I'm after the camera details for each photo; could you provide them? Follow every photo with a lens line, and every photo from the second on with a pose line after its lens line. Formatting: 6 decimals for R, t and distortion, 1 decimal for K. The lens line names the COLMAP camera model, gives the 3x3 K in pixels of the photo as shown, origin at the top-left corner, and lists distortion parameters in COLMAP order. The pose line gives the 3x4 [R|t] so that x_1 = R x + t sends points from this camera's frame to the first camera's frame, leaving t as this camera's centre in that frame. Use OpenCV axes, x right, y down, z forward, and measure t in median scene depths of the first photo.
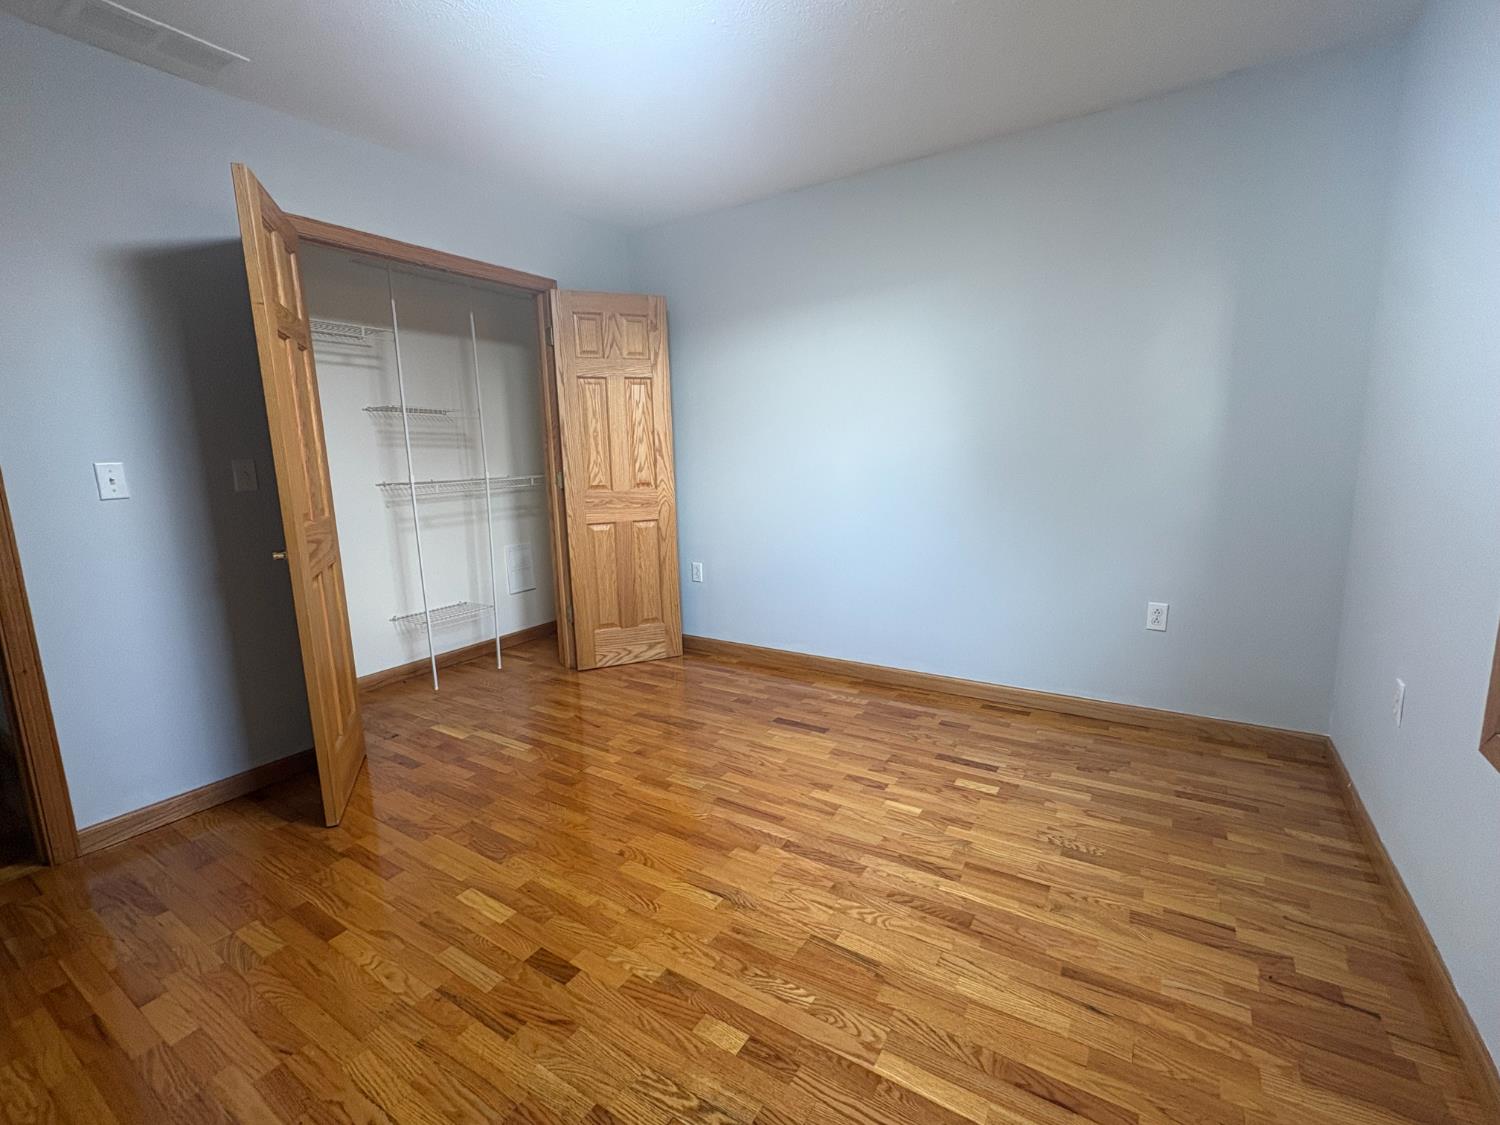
lens RADIAL K [[665.2, 0, 748.5], [0, 665.2, 560.1], [0, 0, 1]] dist [0.000761, 0.000391]
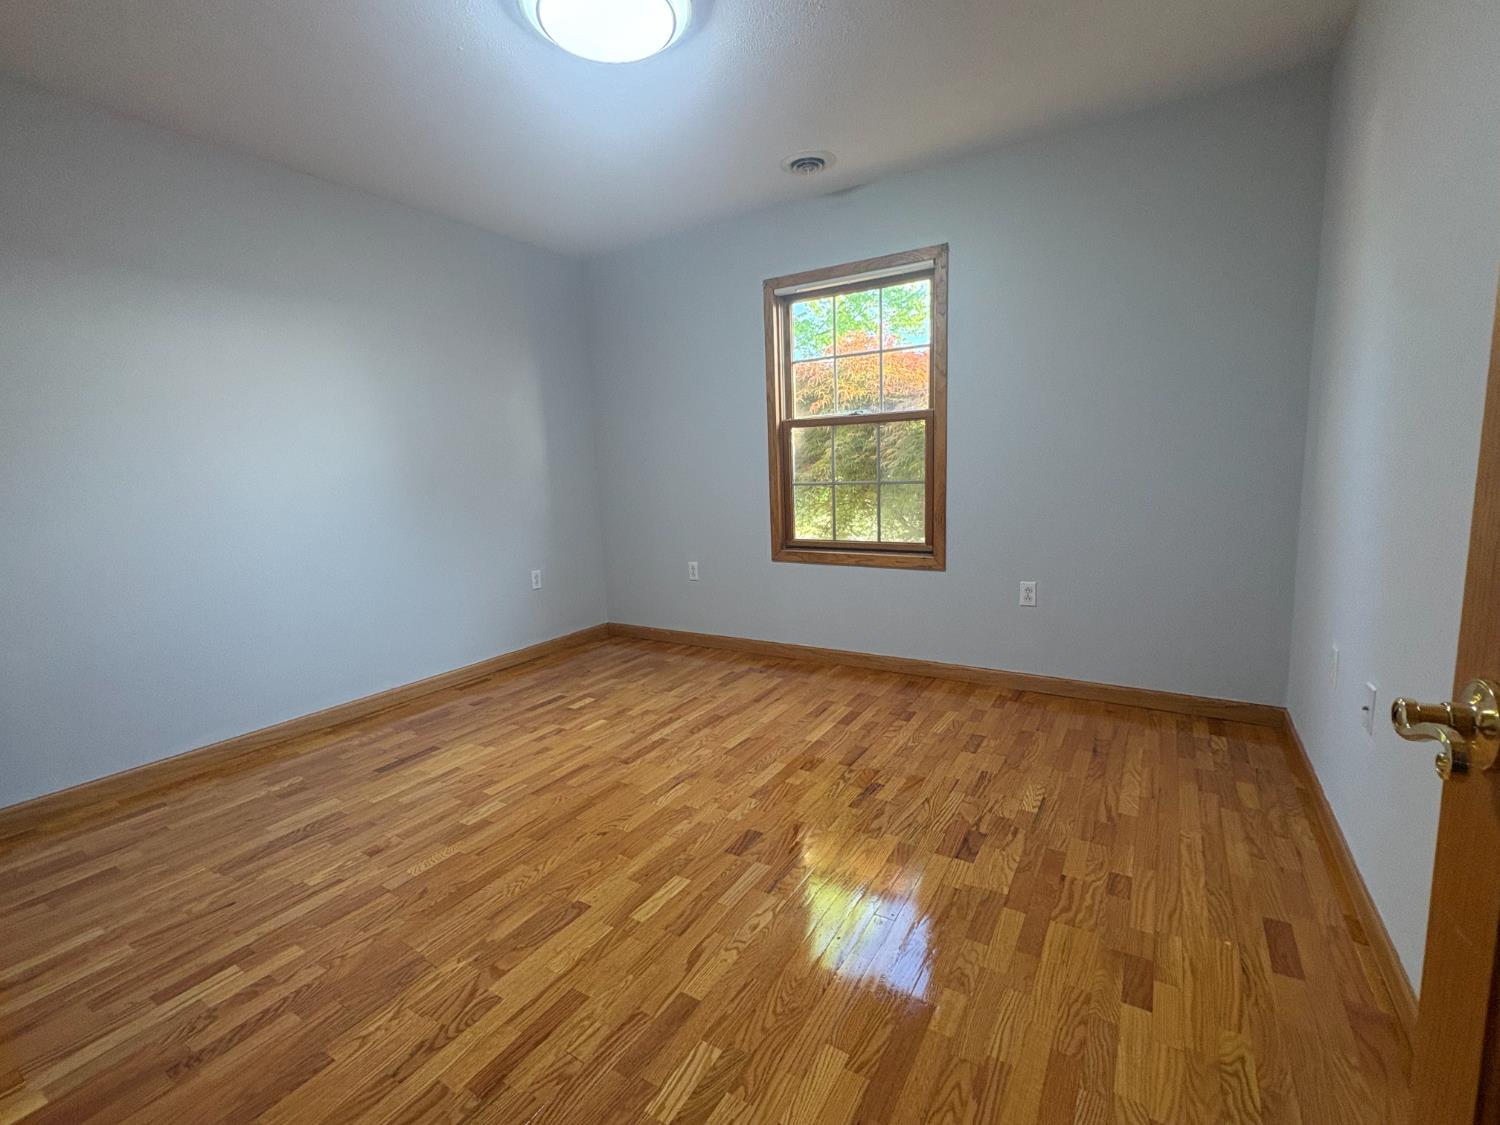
lens RADIAL K [[665.2, 0, 748.6], [0, 665.2, 562.8], [0, 0, 1]] dist [0.000761, 0.000391]
pose [[-0.011410, -0.117536, 0.993003, -0.992018], [0.199143, 0.972907, 0.117446, -0.037643], [-0.979904, 0.199089, 0.012305, 0.578814]]
